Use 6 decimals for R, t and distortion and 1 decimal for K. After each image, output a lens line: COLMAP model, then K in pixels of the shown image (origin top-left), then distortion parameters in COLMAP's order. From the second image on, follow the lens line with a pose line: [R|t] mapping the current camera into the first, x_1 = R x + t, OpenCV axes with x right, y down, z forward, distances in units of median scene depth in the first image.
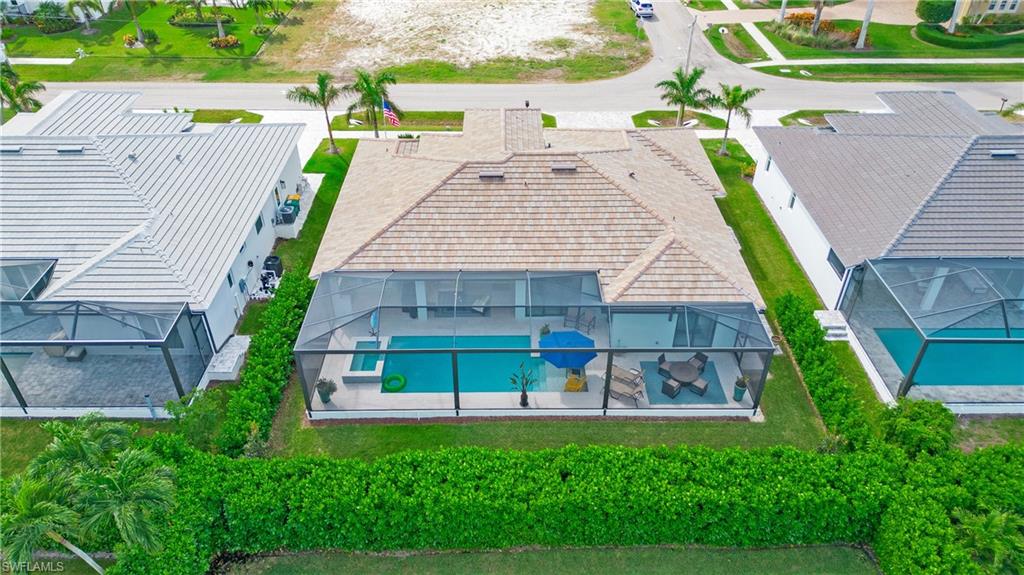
lens RADIAL K [[713.8, 0, 509.3], [0, 713.8, 288.1], [0, 0, 1]] dist [0.050550, -0.042850]
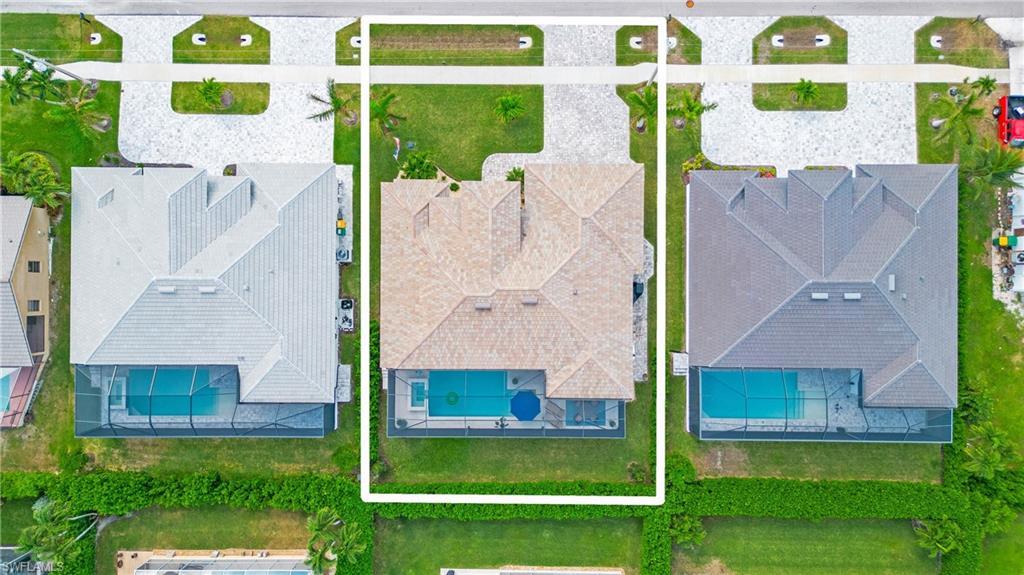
lens RADIAL K [[713.8, 0, 515.9], [0, 713.8, 287.5], [0, 0, 1]] dist [0.050550, -0.042850]
pose [[0.999881, 0.015409, -0.000927, 0.047110], [-0.008464, 0.597436, 0.801872, -1.412807], [0.012910, -0.801769, 0.597495, 0.103776]]
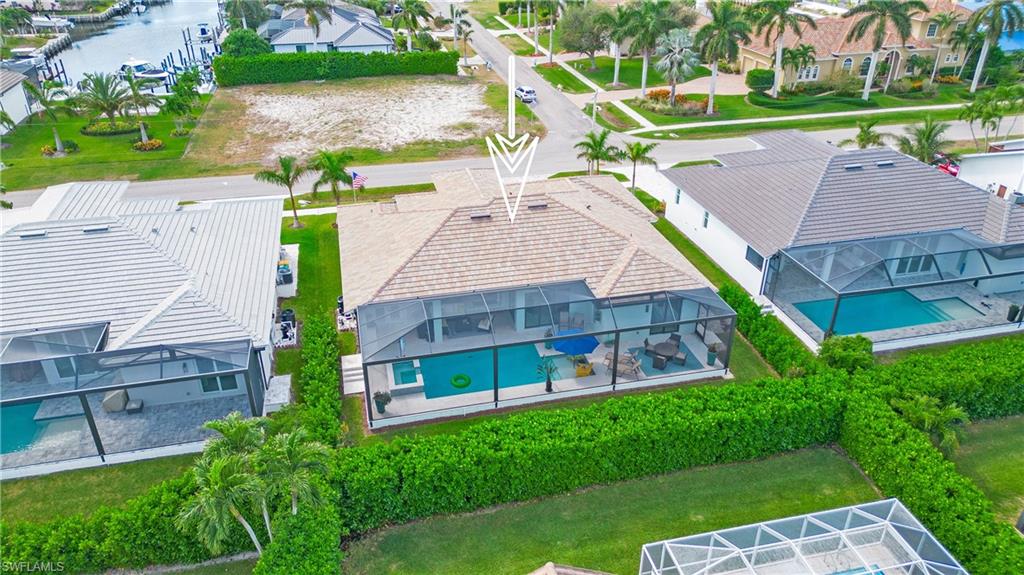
lens RADIAL K [[713.8, 0, 509.4], [0, 713.8, 289.0], [0, 0, 1]] dist [0.050550, -0.042850]
pose [[0.975055, -0.110344, 0.192593, -0.218506], [0.134489, 0.983968, -0.117133, 0.107802], [-0.176580, 0.140113, 0.974263, -0.154464]]
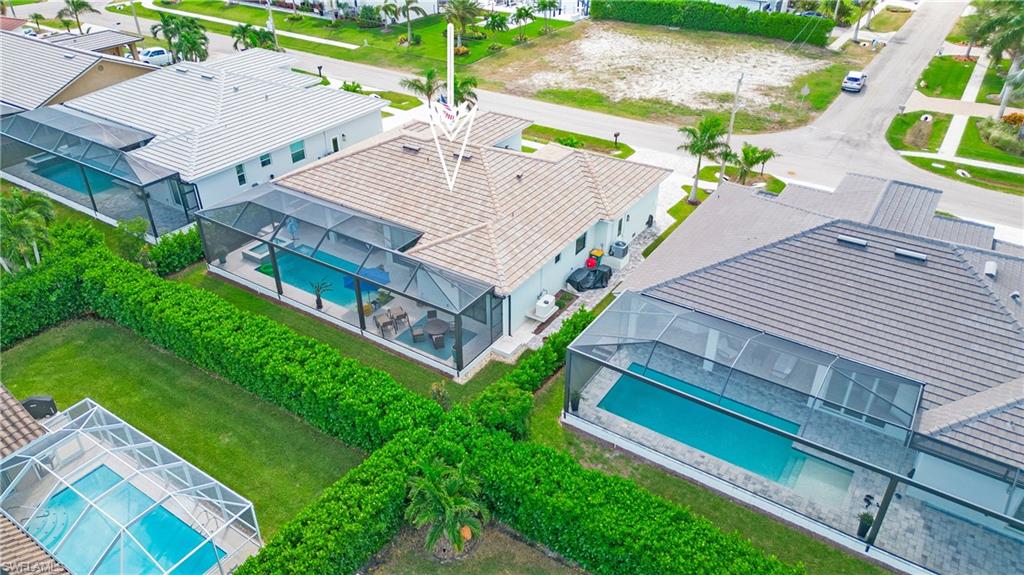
lens RADIAL K [[713.8, 0, 515.4], [0, 713.8, 285.5], [0, 0, 1]] dist [0.050550, -0.042850]
pose [[0.831834, 0.292902, -0.471445, 0.777459], [-0.327445, 0.944825, 0.009252, -0.001528], [0.448142, 0.146676, 0.881847, 0.011039]]
